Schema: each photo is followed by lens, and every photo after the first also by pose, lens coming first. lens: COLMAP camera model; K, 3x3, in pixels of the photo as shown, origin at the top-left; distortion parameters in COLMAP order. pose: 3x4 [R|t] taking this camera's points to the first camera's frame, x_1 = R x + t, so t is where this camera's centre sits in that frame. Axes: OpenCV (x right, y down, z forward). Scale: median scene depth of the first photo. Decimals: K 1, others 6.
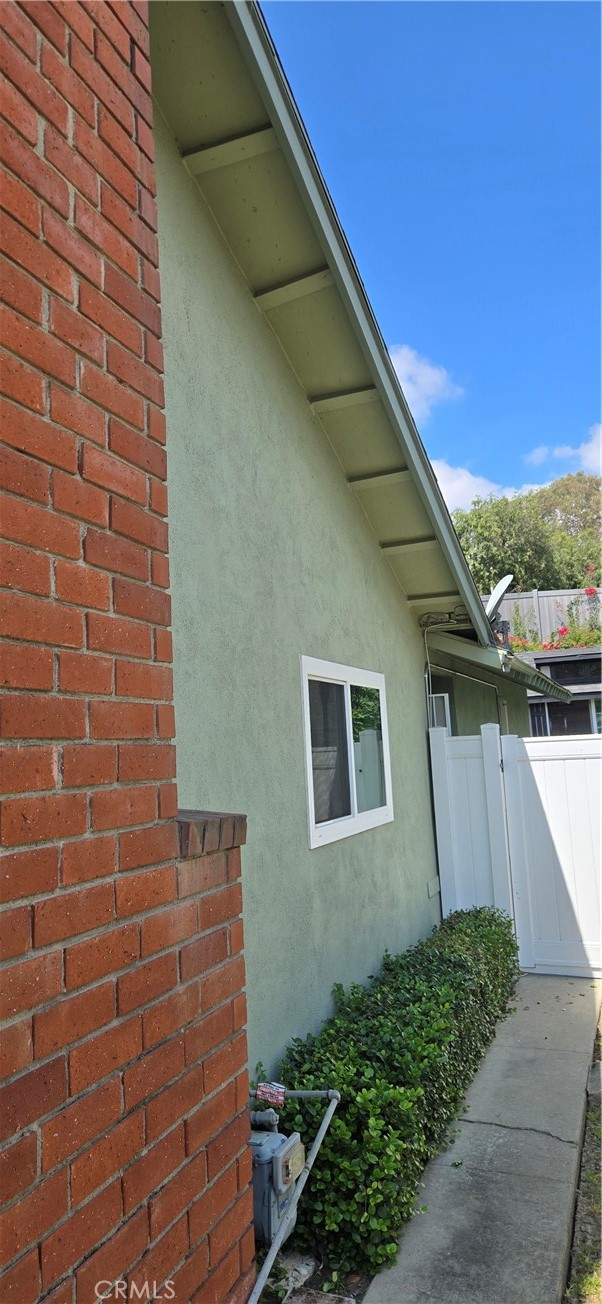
lens RADIAL K [[871.7, 0, 301.1], [0, 871.7, 646.1], [0, 0, 1]] dist [0.087425, -0.090116]
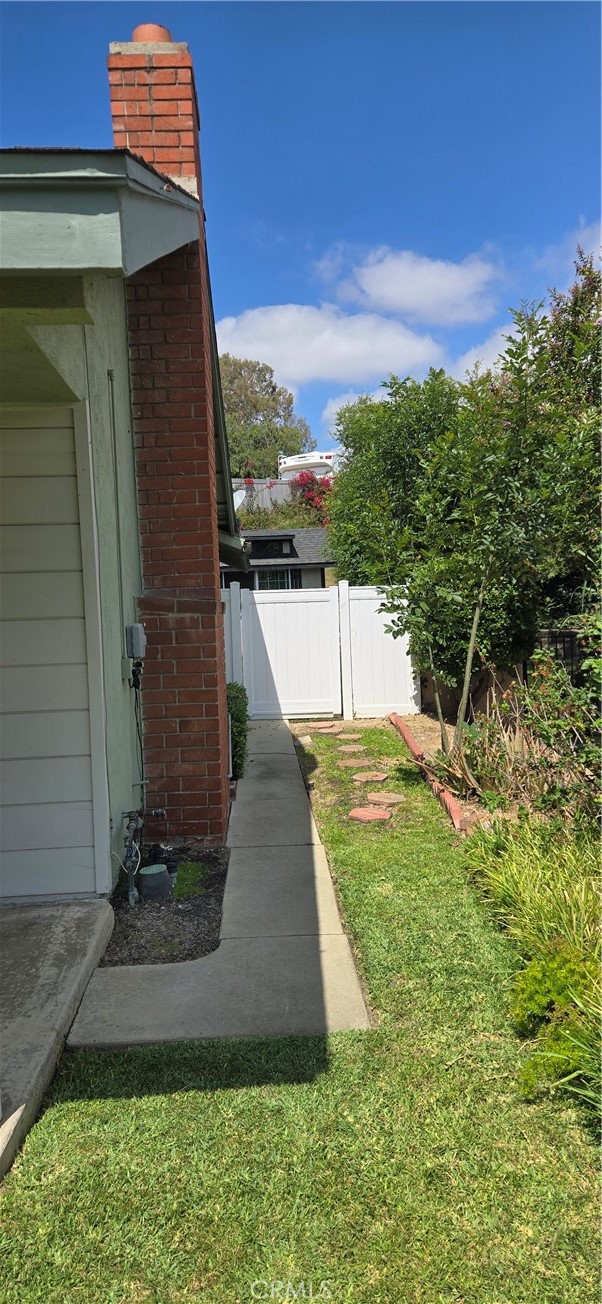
lens RADIAL K [[871.7, 0, 301.1], [0, 871.7, 646.1], [0, 0, 1]] dist [0.087425, -0.090116]
pose [[0.915669, 0.002444, 0.401926, -0.430433], [-0.062318, 0.988752, 0.135960, -0.033159], [-0.397073, -0.149542, 0.905522, -0.750578]]
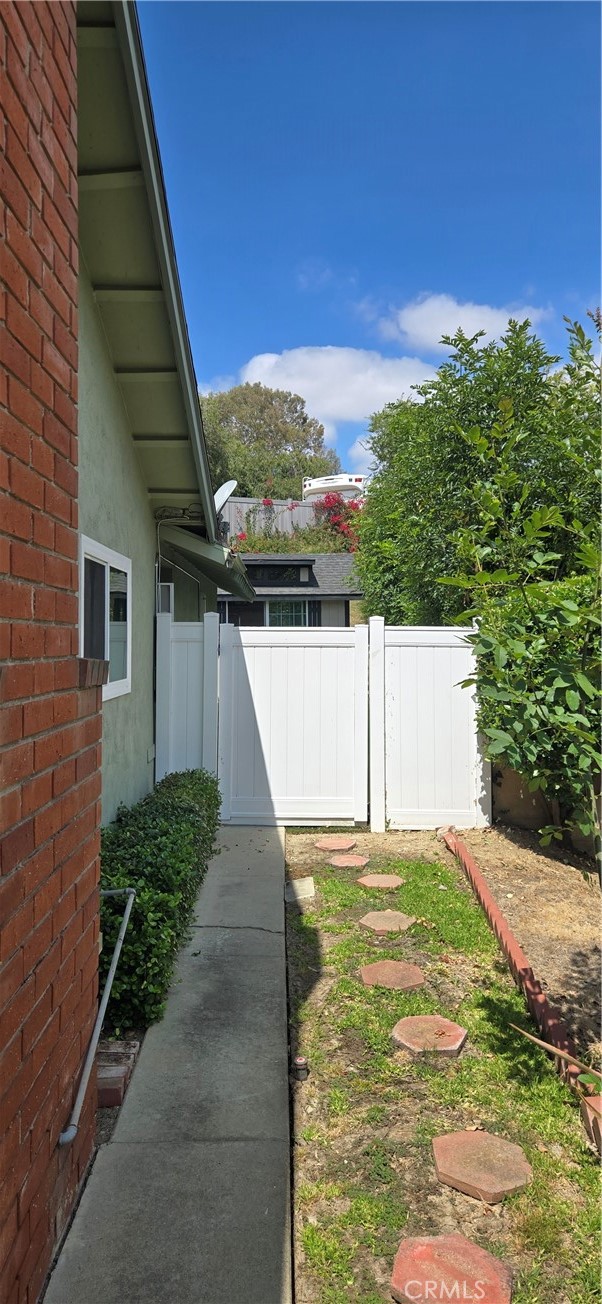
lens RADIAL K [[871.7, 0, 301.1], [0, 871.7, 646.1], [0, 0, 1]] dist [0.087425, -0.090116]
pose [[0.924993, 0.051964, 0.376415, -0.120195], [-0.095998, 0.990429, 0.099175, 0.011183], [-0.367659, -0.127871, 0.921128, -0.095924]]
